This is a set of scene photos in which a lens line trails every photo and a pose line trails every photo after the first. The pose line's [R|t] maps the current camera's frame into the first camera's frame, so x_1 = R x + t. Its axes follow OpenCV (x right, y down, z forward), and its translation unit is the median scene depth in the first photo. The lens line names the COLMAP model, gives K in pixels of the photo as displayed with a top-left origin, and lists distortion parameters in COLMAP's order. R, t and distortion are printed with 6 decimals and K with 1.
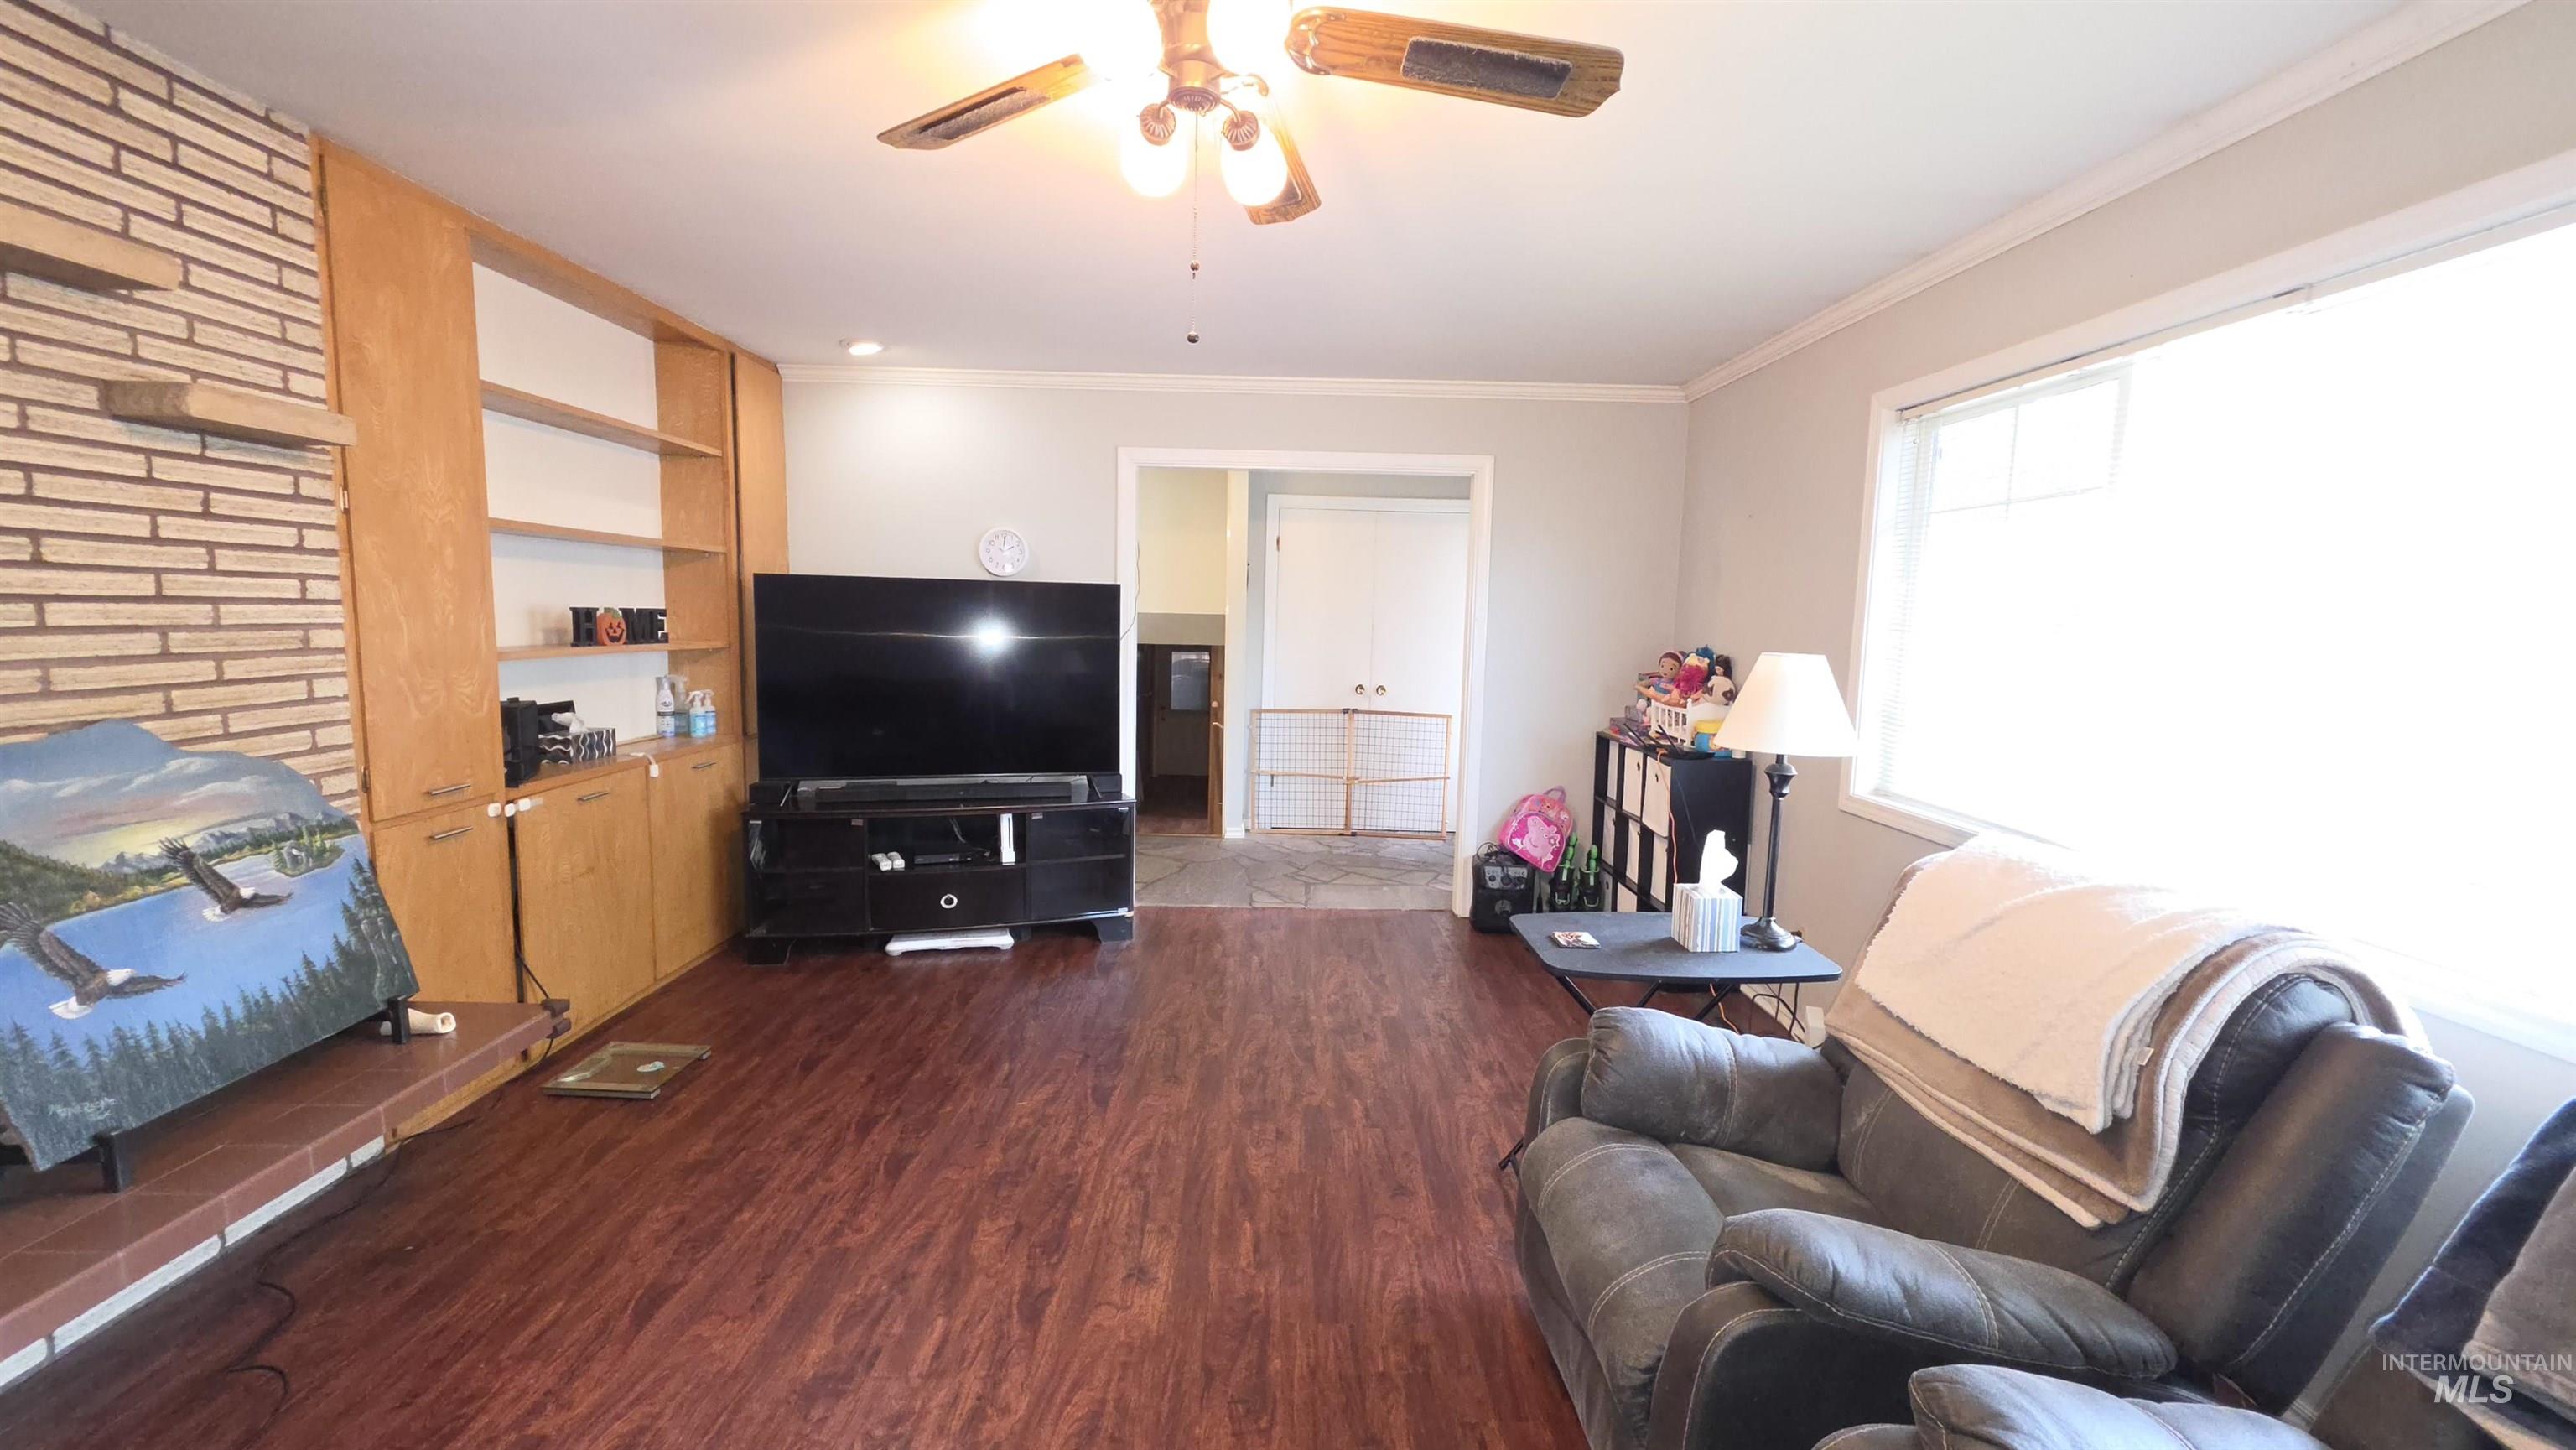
lens RADIAL K [[1022.8, 0, 1266.6], [0, 1022.8, 721.3], [0, 0, 1]] dist [-0.001115, -0.000166]
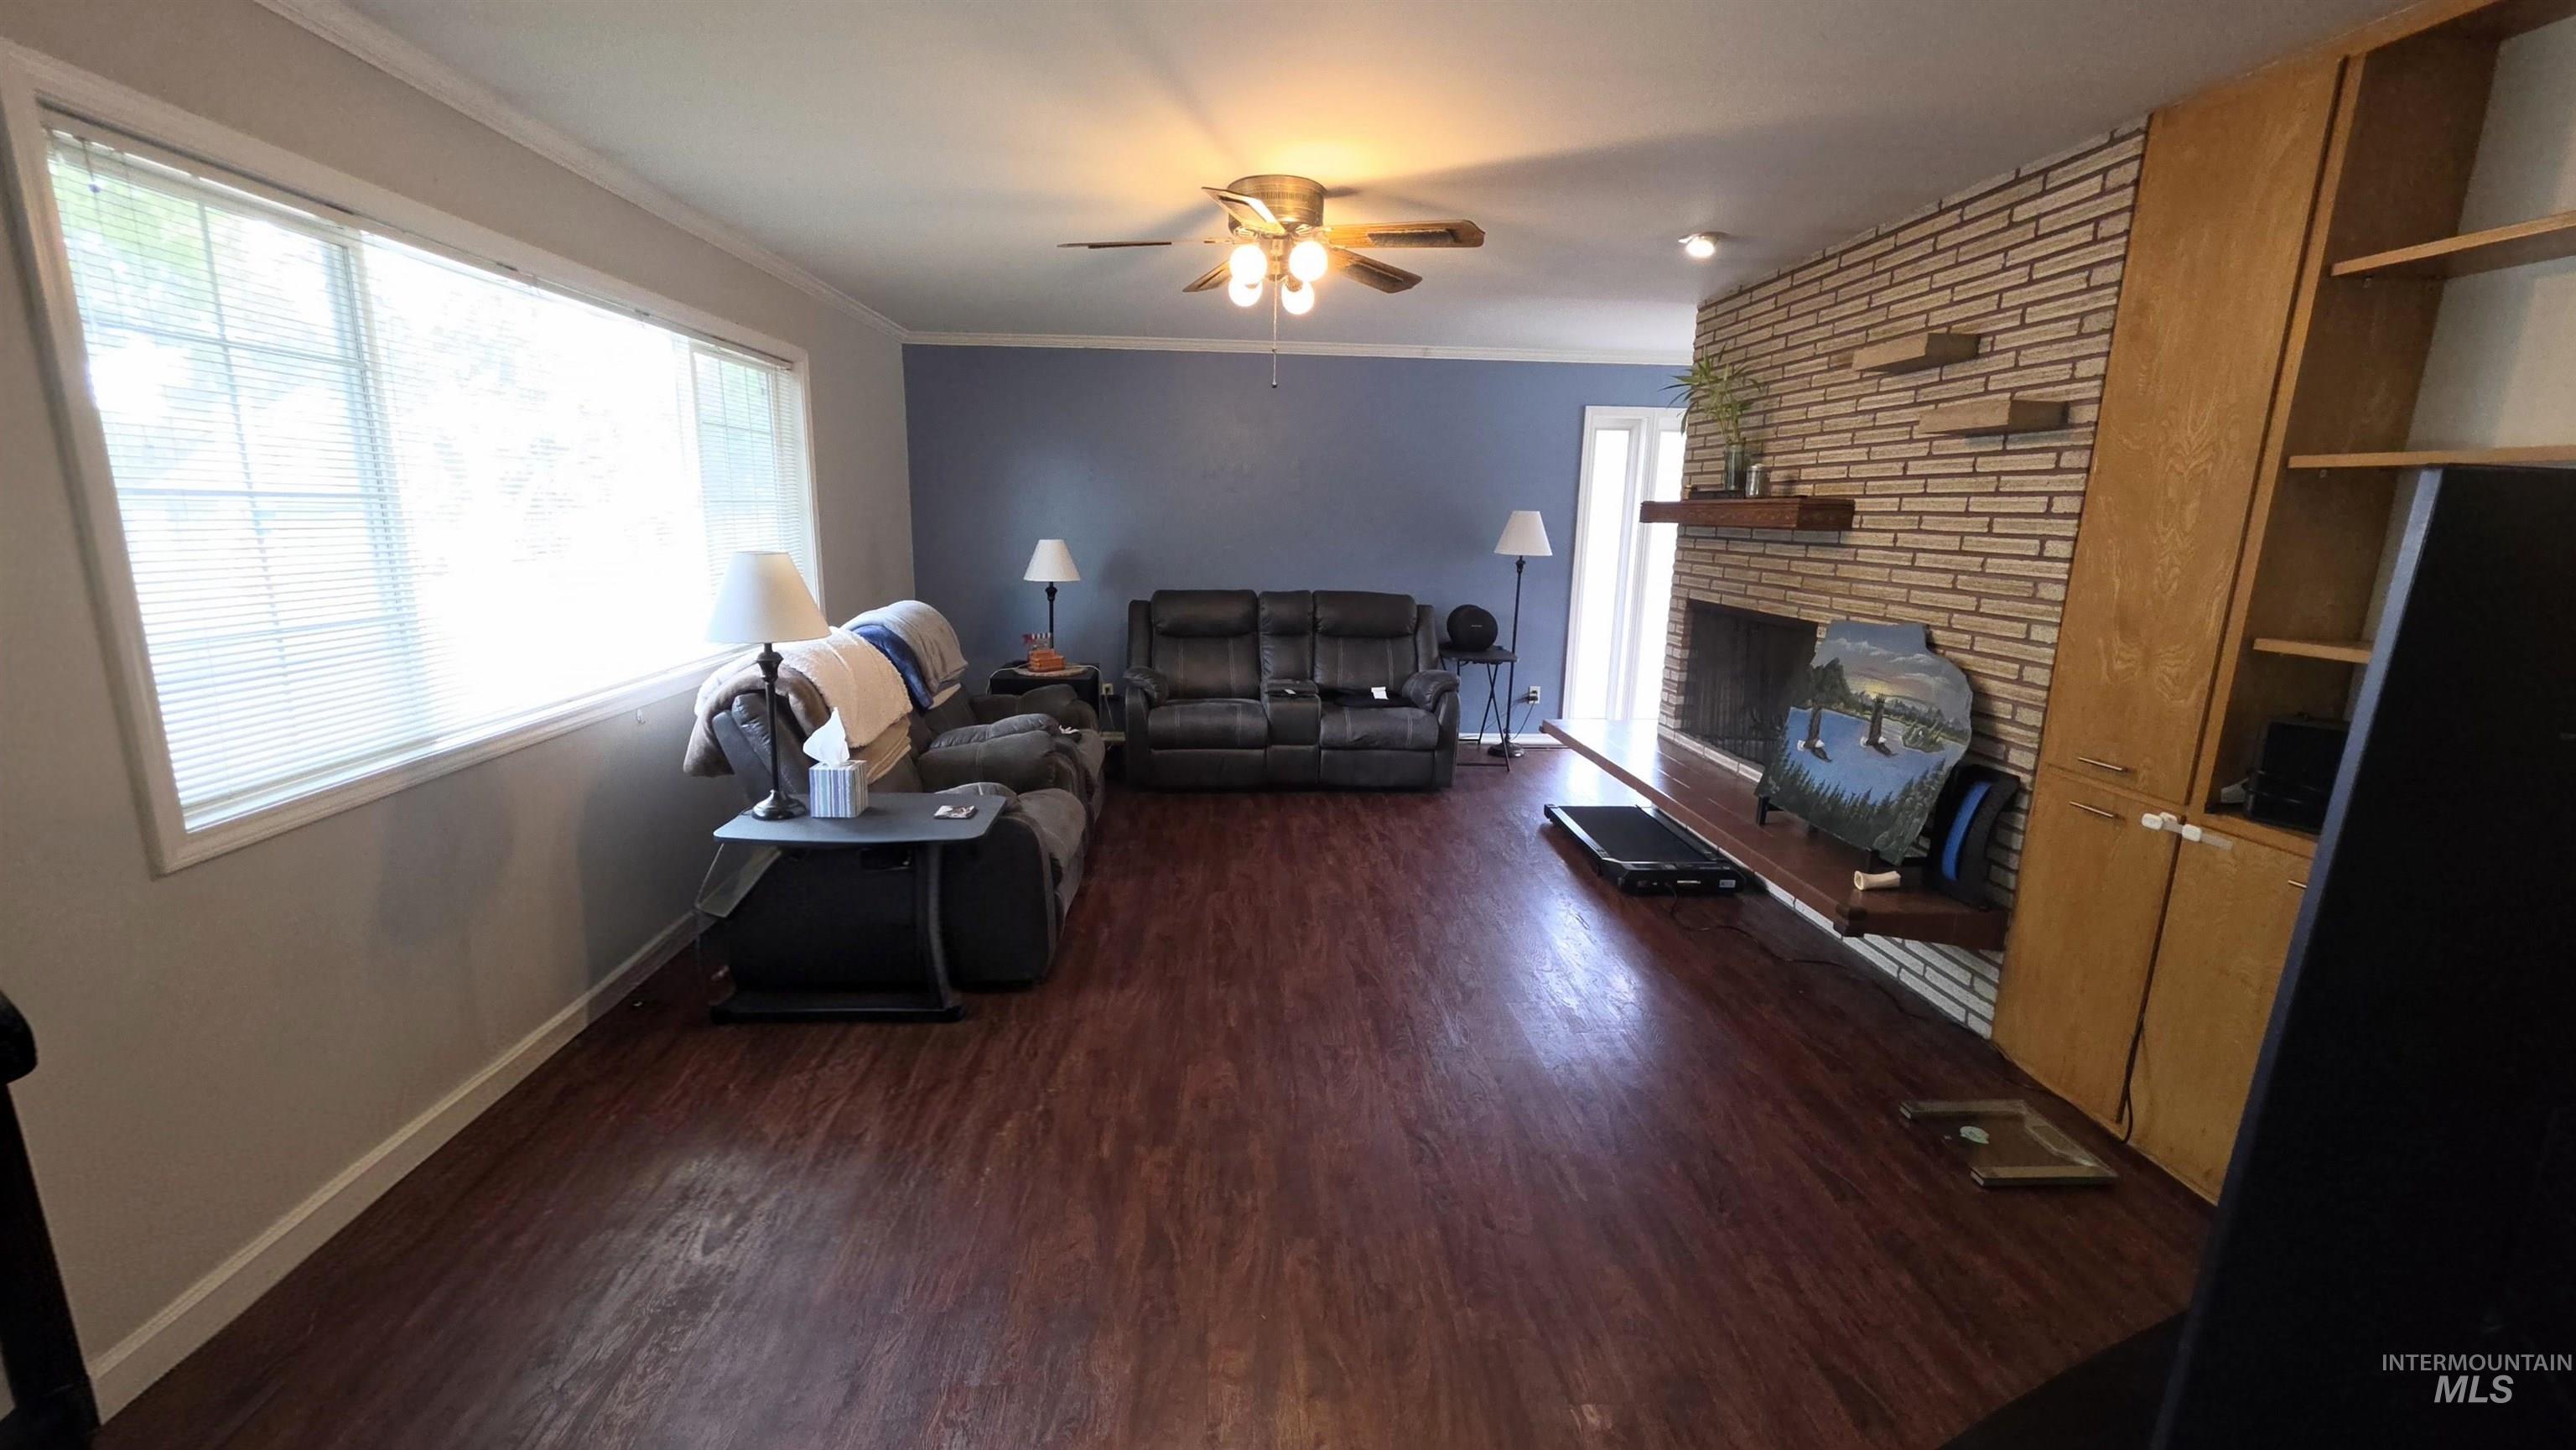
lens RADIAL K [[1022.8, 0, 1266.6], [0, 1022.8, 721.3], [0, 0, 1]] dist [-0.001115, -0.000166]
pose [[-0.997836, -0.031802, -0.057550, 0.026608], [-0.047986, 0.950594, 0.306705, -0.280890], [0.044953, 0.308802, -0.950063, 2.334116]]
